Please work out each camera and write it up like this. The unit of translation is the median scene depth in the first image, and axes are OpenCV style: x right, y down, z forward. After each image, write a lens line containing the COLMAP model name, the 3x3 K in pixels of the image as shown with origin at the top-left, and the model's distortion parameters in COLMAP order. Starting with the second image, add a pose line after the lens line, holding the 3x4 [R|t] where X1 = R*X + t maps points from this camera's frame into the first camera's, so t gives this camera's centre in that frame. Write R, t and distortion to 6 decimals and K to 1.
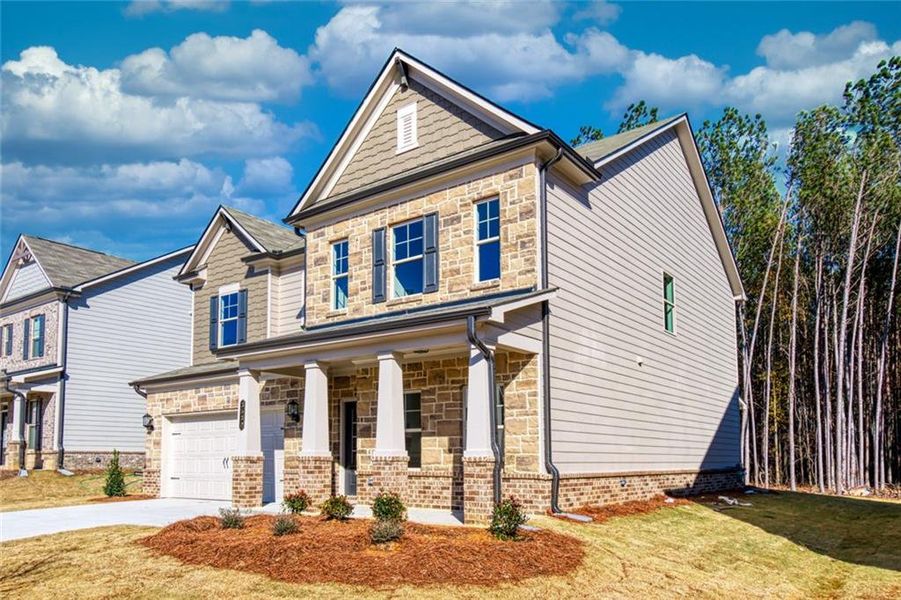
lens RADIAL K [[630.8, 0, 463.6], [0, 630.8, 237.9], [0, 0, 1]] dist [0.006172, -0.001057]
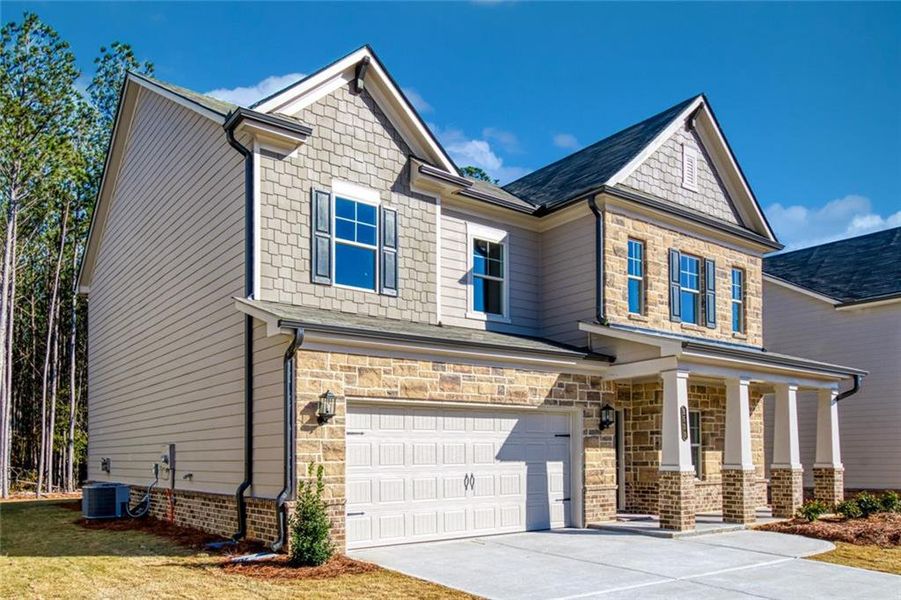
lens RADIAL K [[660.4, 0, 403.6], [0, 660.4, 276.0], [0, 0, 1]] dist [0.001584, -0.001216]
pose [[0.317364, 0.247350, 0.915477, -1.244561], [-0.309602, 0.939510, -0.146515, 0.318322], [-0.896341, -0.236935, 0.374747, 0.982116]]
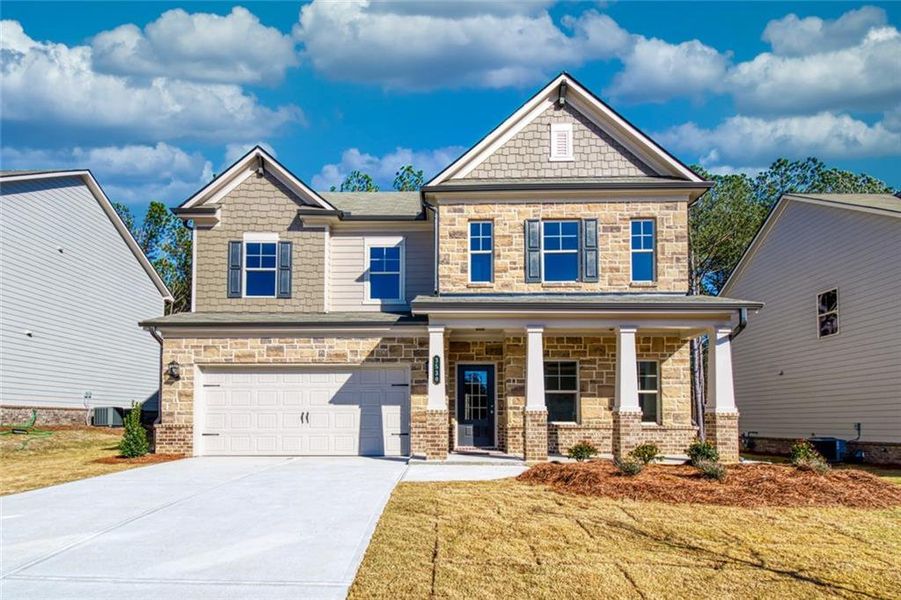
lens RADIAL K [[472.0, 0, 440.8], [0, 472.0, 281.9], [0, 0, 1]] dist [0.005629, -0.001045]
pose [[0.818093, 0.164706, 0.550995, -0.731582], [-0.194007, 0.980986, -0.005188, 0.134933], [-0.541373, -0.102653, 0.834493, 0.356110]]
